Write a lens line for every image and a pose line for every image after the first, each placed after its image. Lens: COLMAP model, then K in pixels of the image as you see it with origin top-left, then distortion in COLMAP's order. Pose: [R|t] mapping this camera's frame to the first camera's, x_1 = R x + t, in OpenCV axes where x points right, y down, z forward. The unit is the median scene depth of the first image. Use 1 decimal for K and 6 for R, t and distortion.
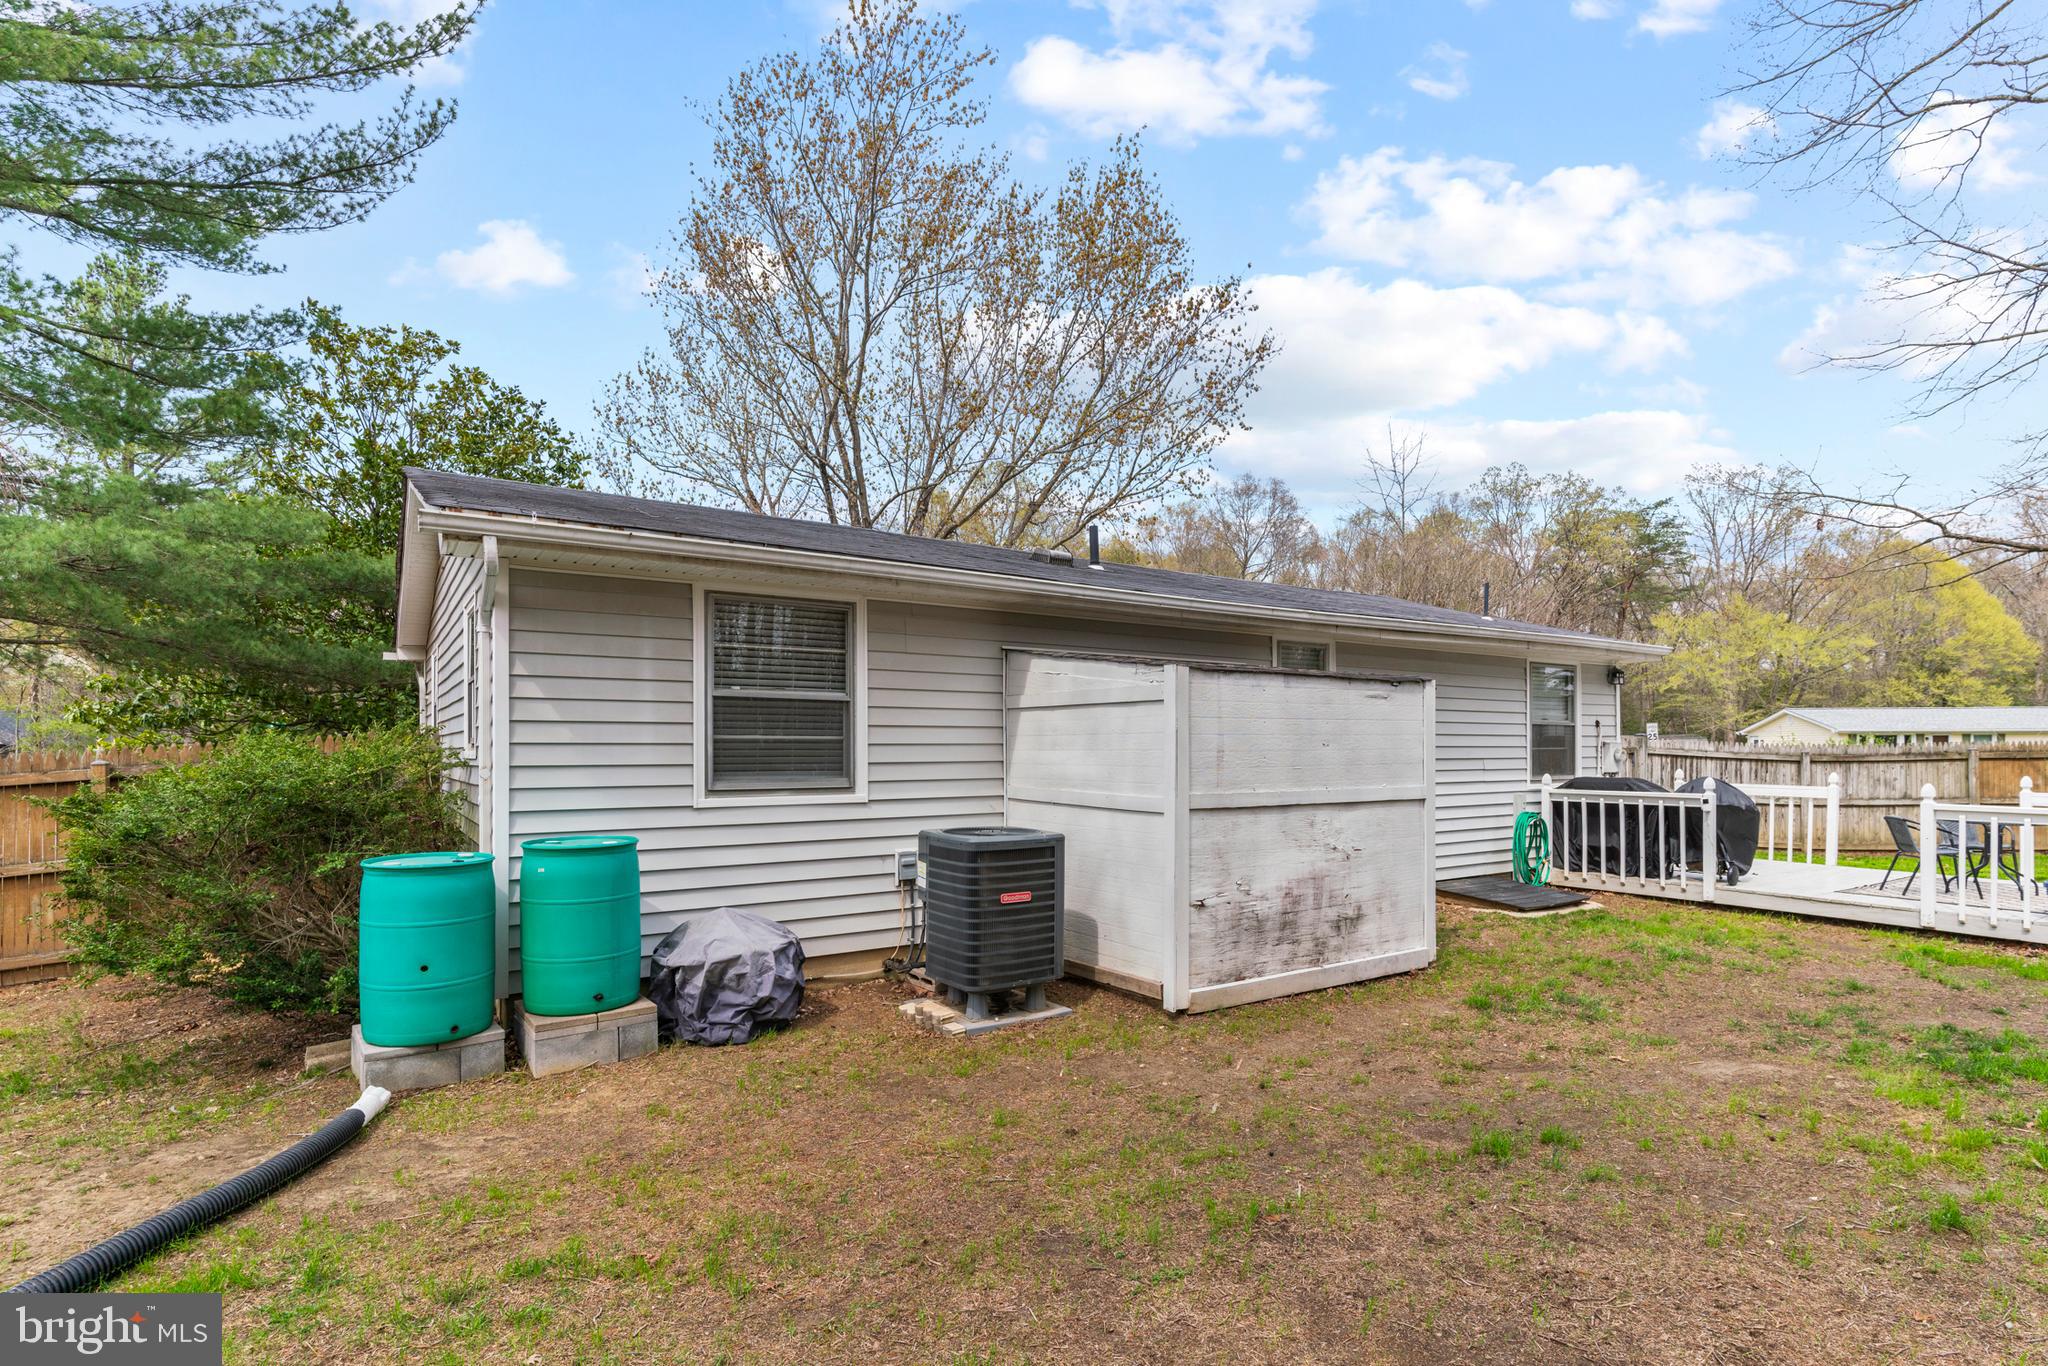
lens RADIAL K [[1000.8, 0, 1024.0], [0, 1000.8, 721.8], [0, 0, 1]] dist [-0.000469, -0.000045]
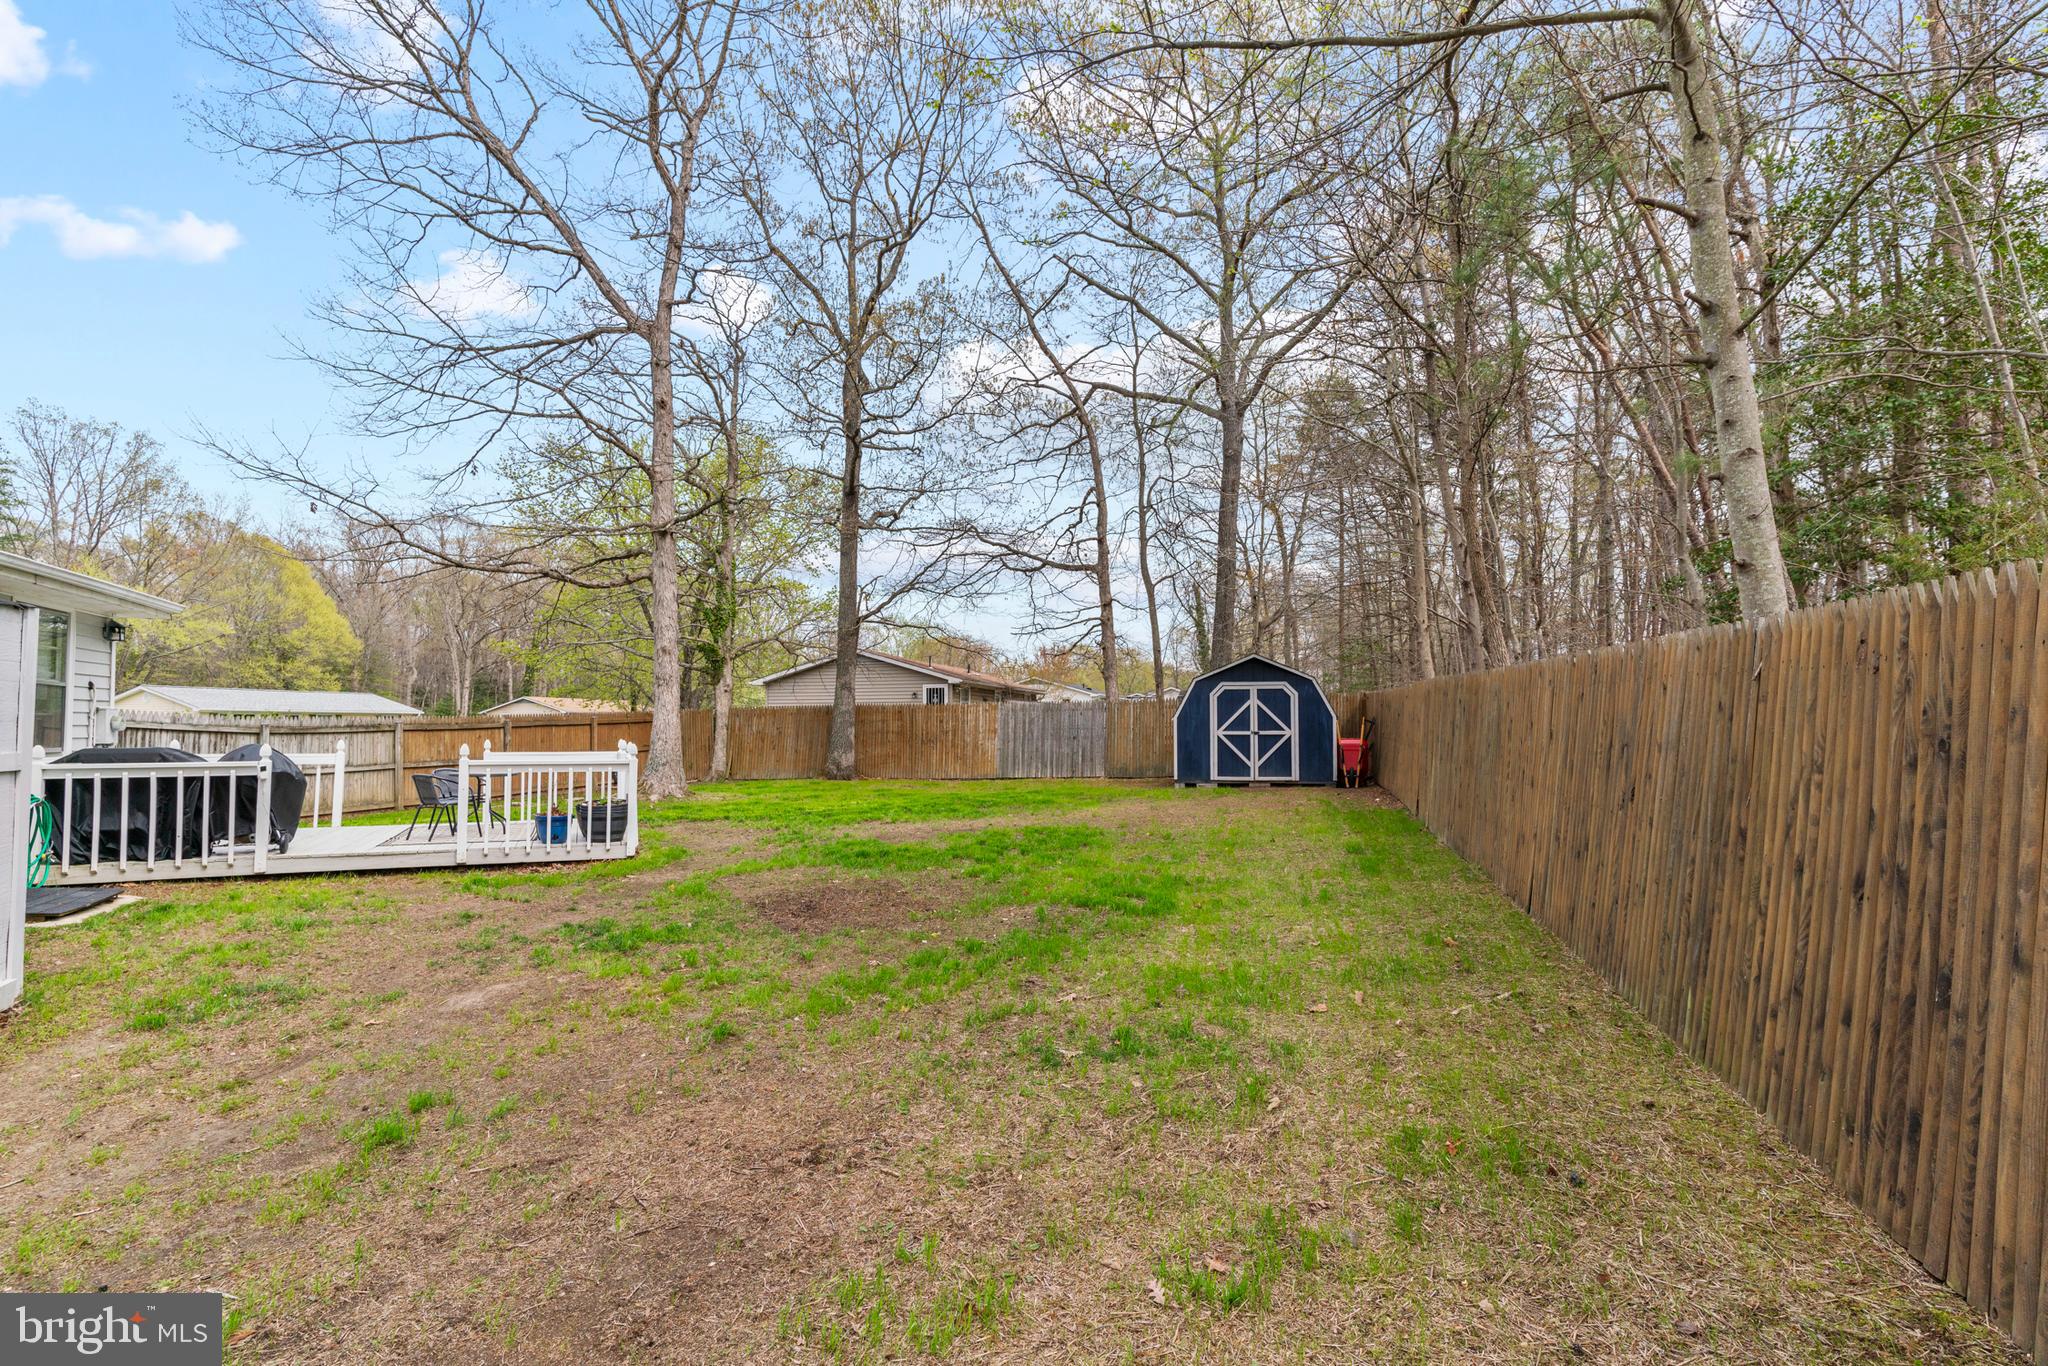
lens RADIAL K [[982.7, 0, 1023.4], [0, 982.7, 640.1], [0, 0, 1]] dist [0.001480, 0.000128]
pose [[0.142891, 0.089771, 0.985659, -0.148685], [-0.023219, 0.995908, -0.087338, 0.020884], [-0.989466, -0.010406, 0.144391, 0.133631]]
